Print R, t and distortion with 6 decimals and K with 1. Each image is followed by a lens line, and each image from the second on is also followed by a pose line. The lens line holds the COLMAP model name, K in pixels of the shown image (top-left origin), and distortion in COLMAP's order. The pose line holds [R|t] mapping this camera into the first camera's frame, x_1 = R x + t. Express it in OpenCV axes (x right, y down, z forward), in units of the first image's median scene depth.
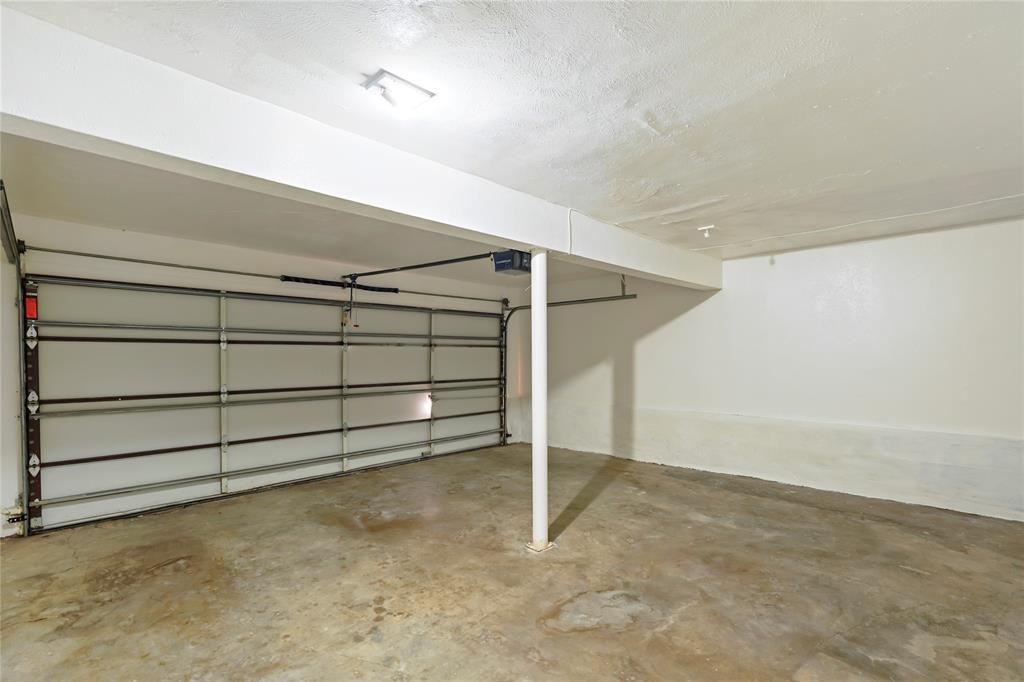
lens RADIAL K [[465.5, 0, 508.9], [0, 465.5, 347.7], [0, 0, 1]] dist [-0.001265, 0.000823]
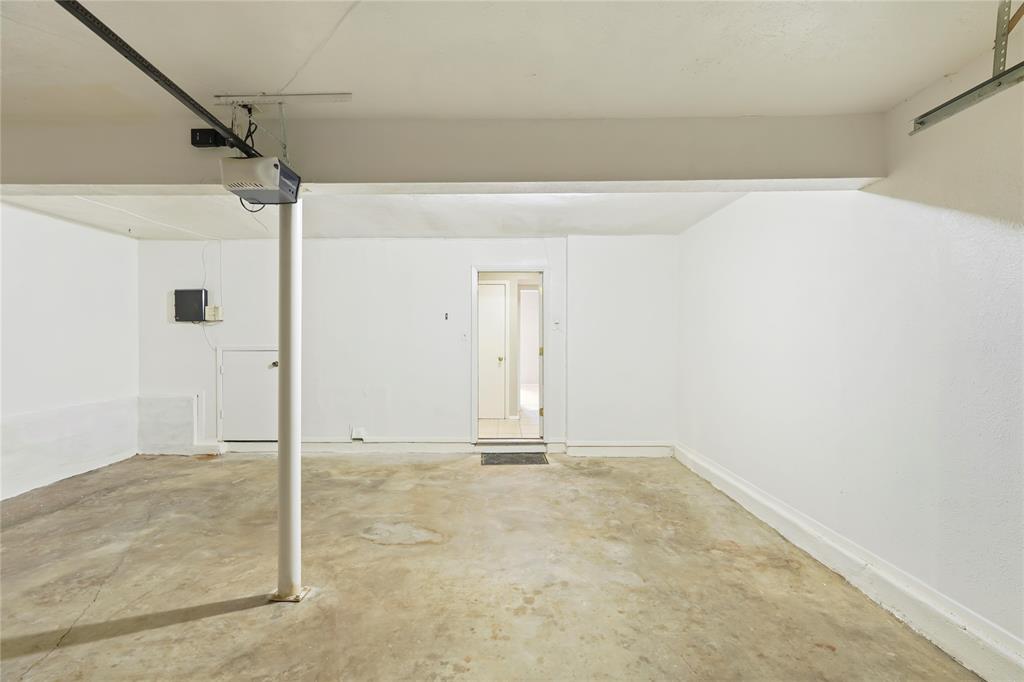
lens RADIAL K [[465.5, 0, 508.9], [0, 465.5, 347.7], [0, 0, 1]] dist [-0.001265, 0.000823]
pose [[-0.717066, -0.009377, 0.696943, -0.841590], [-0.006762, 0.999956, 0.006496, 0.043088], [-0.696973, -0.000054, -0.717098, 1.592209]]
